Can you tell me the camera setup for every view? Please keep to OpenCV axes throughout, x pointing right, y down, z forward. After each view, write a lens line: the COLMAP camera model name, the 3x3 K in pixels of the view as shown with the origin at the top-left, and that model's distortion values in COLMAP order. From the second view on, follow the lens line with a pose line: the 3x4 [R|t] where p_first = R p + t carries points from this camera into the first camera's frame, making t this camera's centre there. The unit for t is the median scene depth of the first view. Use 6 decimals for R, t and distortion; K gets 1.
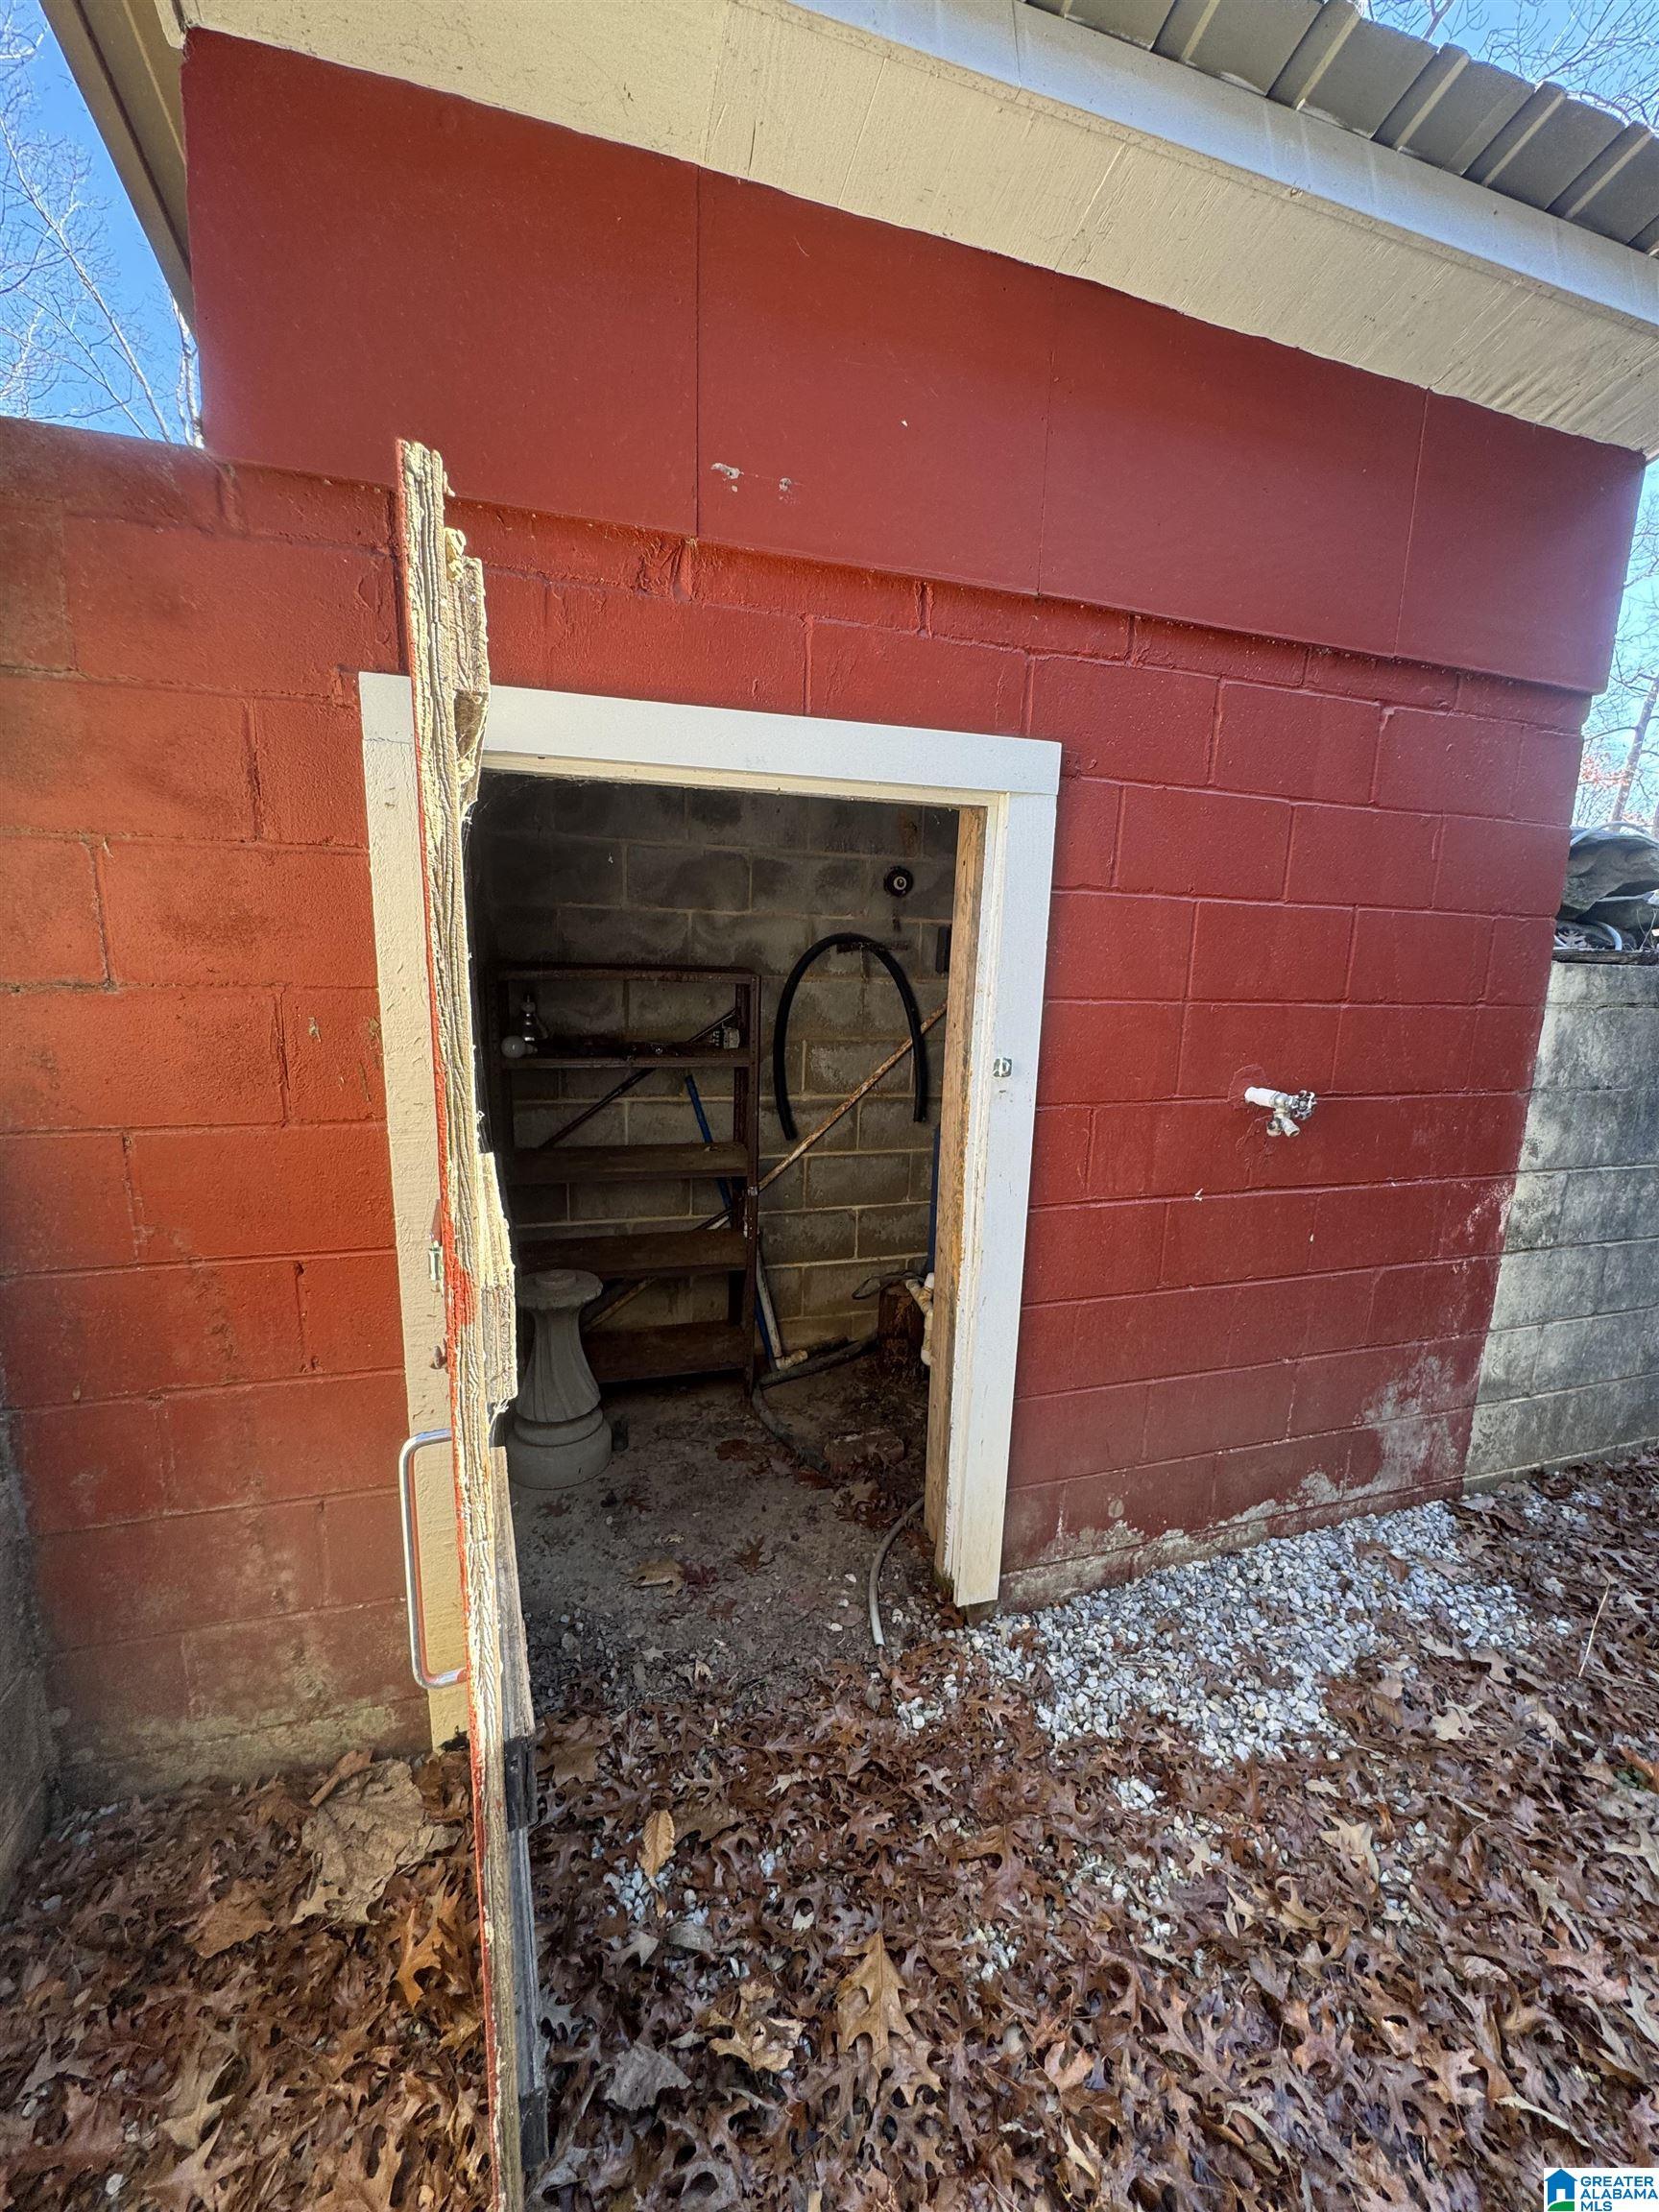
lens RADIAL K [[881.0, 0, 835.2], [0, 881.0, 1105.1], [0, 0, 1]] dist [-0.000605, 0.000045]
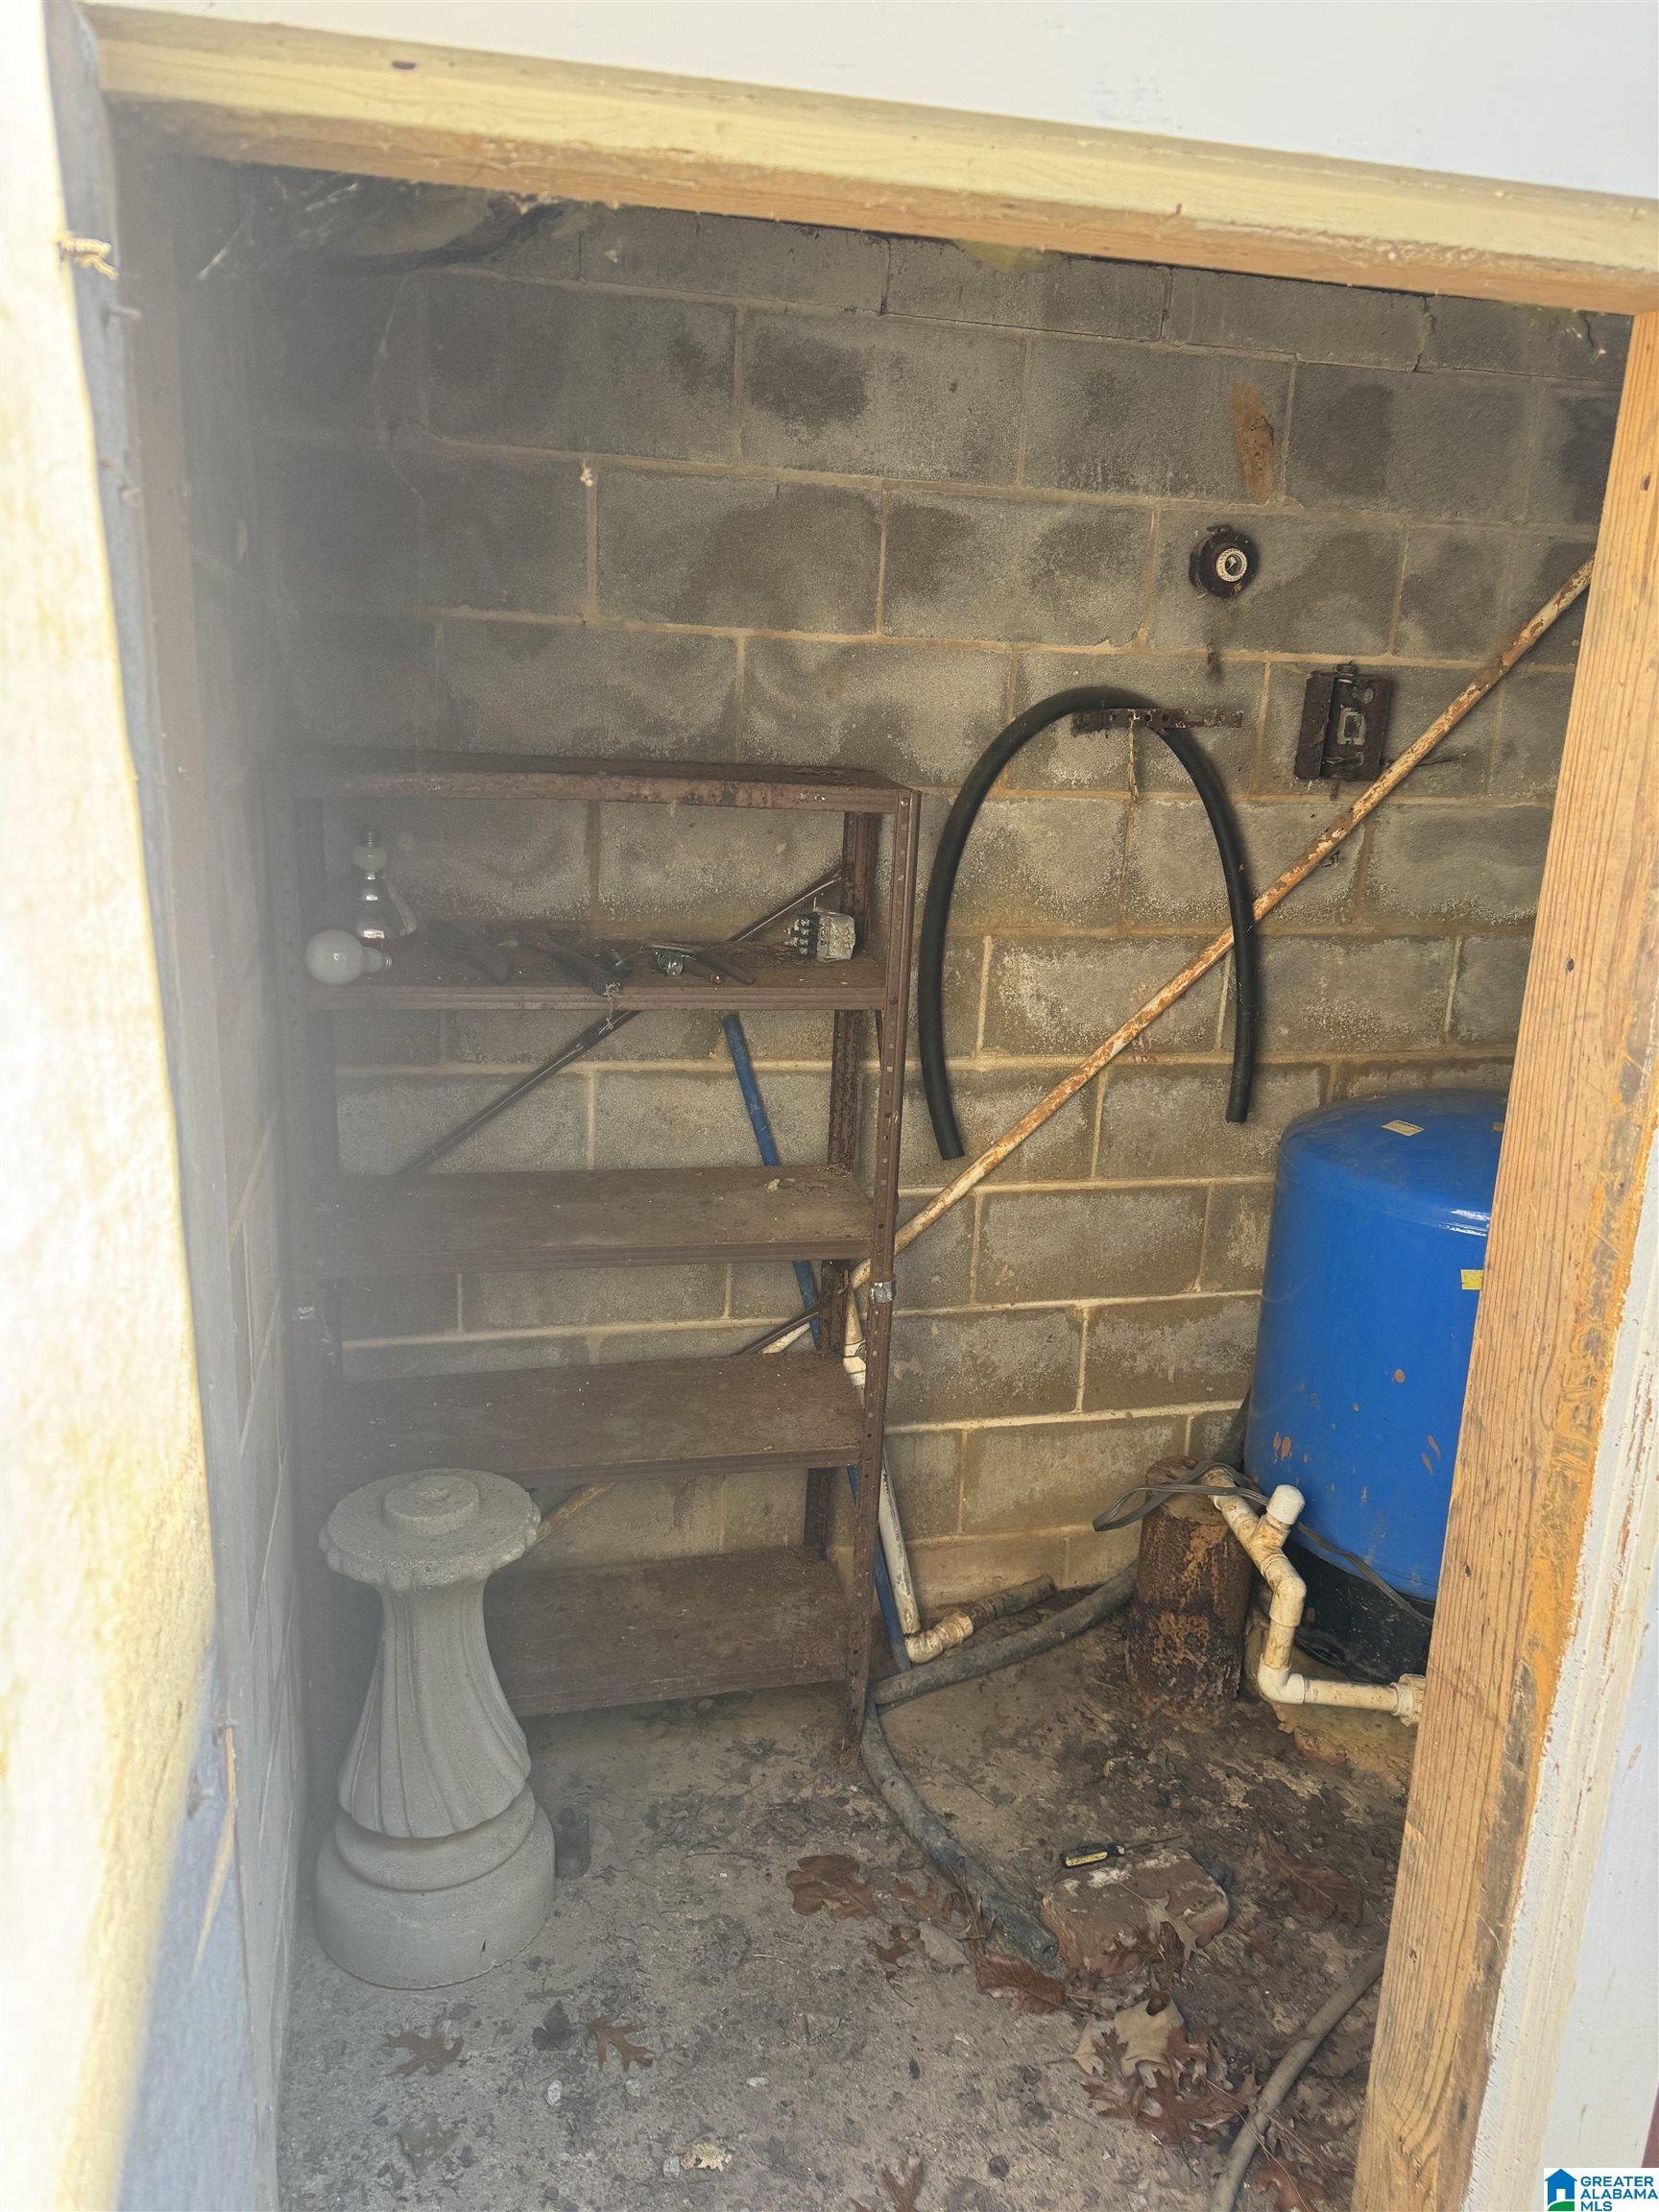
lens RADIAL K [[1557.7, 0, 822.7], [0, 1557.7, 1110.9], [0, 0, 1]] dist [0.054716, -0.013531]
pose [[0.998053, 0.023040, -0.057959, -0.072709], [-0.018609, 0.996944, 0.075865, -0.044791], [0.059530, -0.074639, 0.995432, 0.218628]]
